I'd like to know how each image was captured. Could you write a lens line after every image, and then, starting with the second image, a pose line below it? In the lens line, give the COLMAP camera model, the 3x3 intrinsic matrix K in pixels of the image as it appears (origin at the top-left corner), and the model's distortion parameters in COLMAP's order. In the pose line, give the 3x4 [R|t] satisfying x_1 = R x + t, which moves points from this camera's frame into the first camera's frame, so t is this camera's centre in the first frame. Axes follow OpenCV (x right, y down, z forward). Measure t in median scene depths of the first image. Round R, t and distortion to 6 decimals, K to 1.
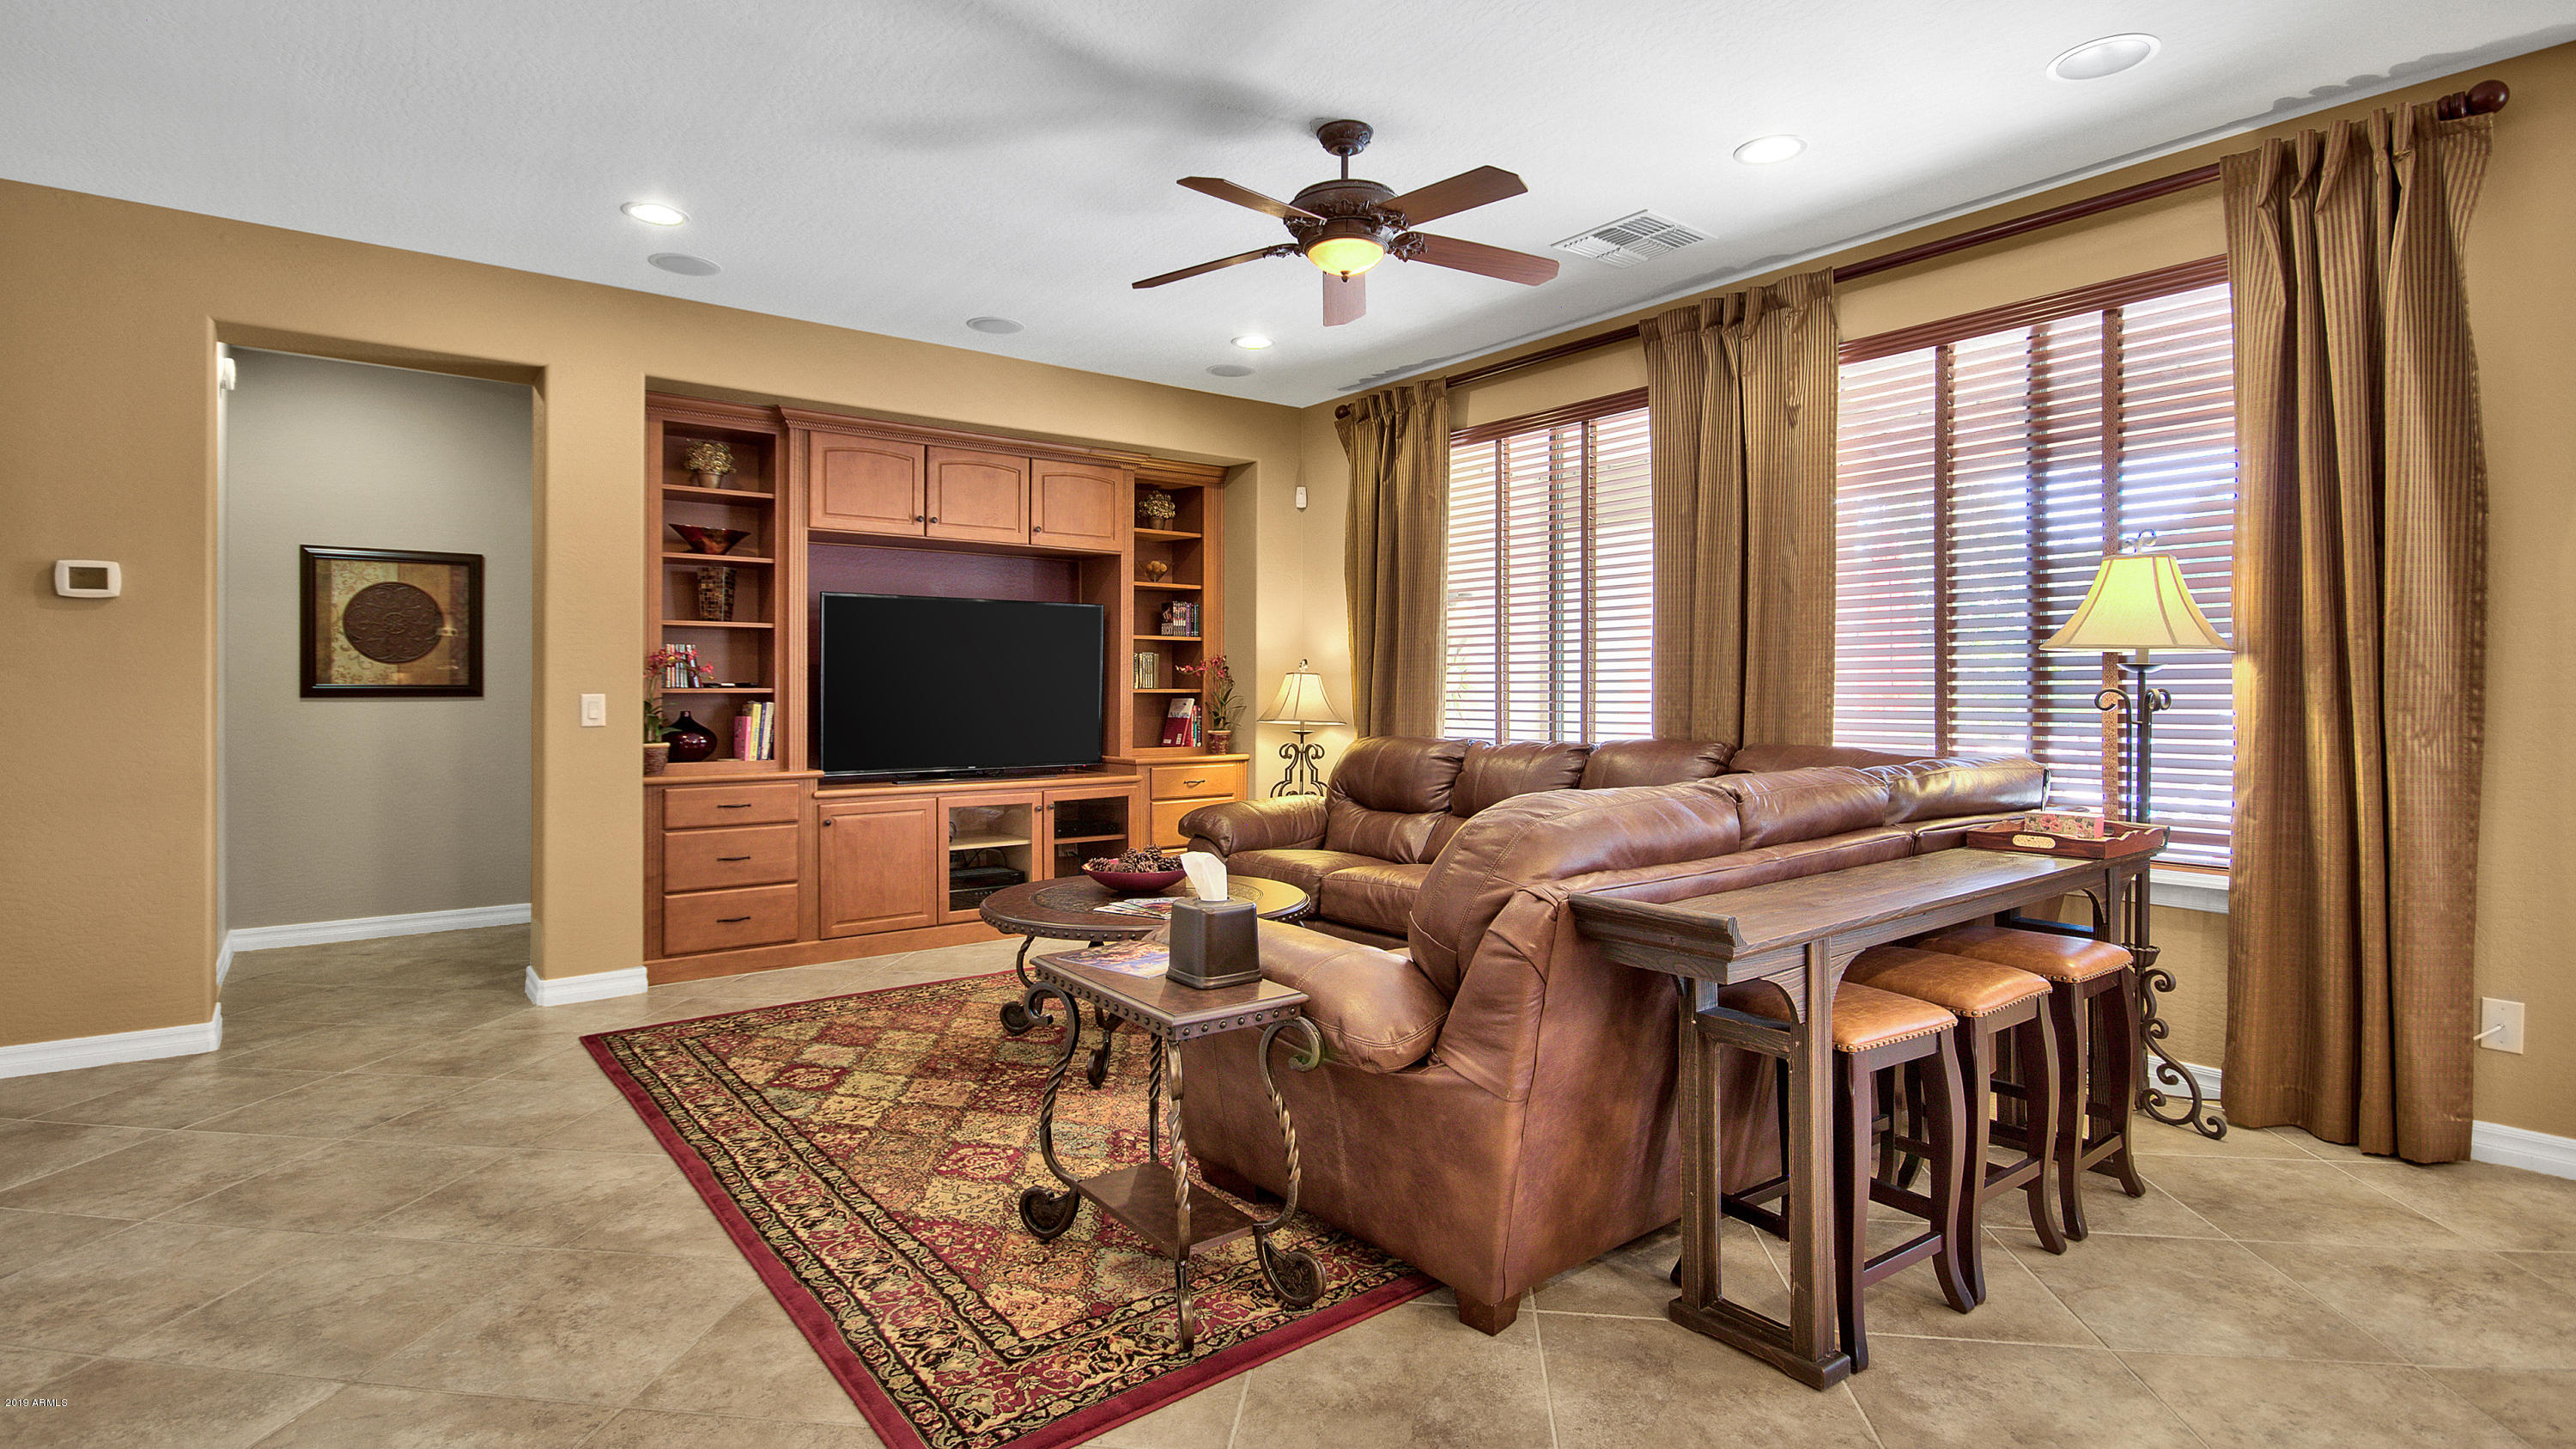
lens RADIAL K [[1220.6, 0, 1284.4], [0, 1220.6, 714.4], [0, 0, 1]] dist [-0.013999, -0.001187]
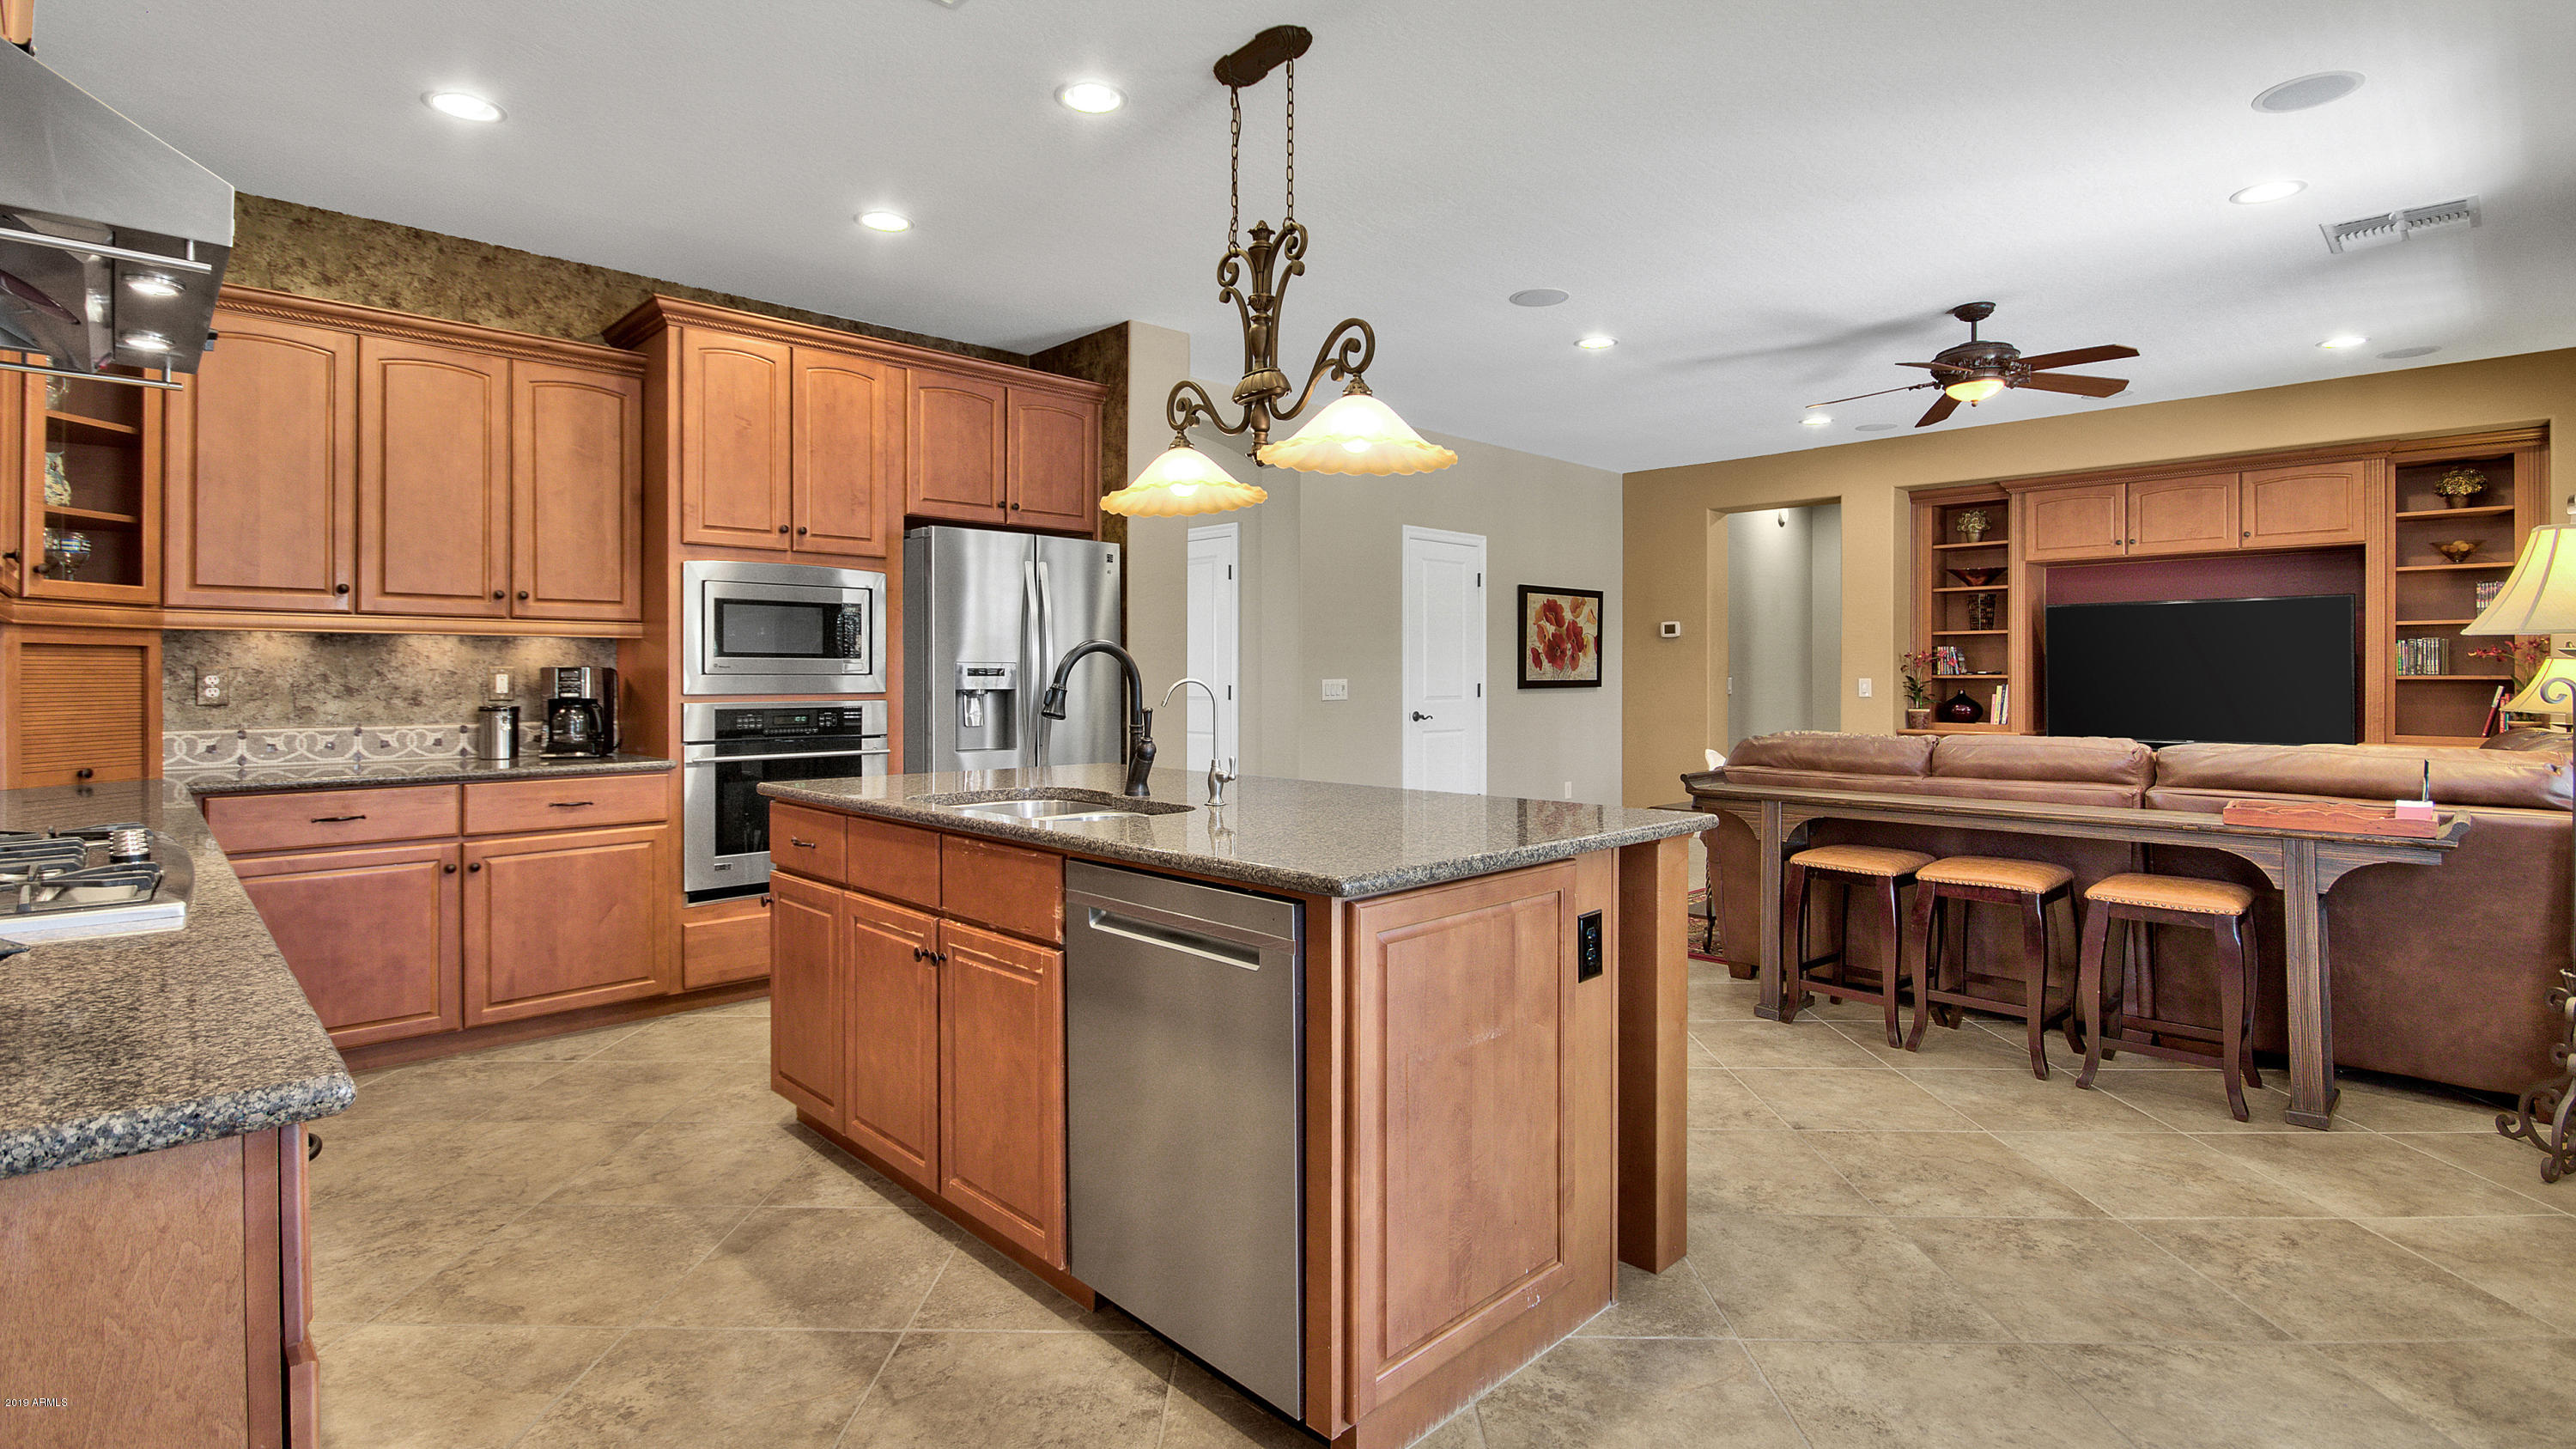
lens RADIAL K [[1220.6, 0, 1289.6], [0, 1220.6, 699.8], [0, 0, 1]] dist [-0.013999, -0.001187]
pose [[0.114015, 0.016571, -0.993341, 0.936122], [-0.019375, 0.999708, 0.014453, 0.003810], [0.993290, 0.017598, 0.114303, -0.011031]]
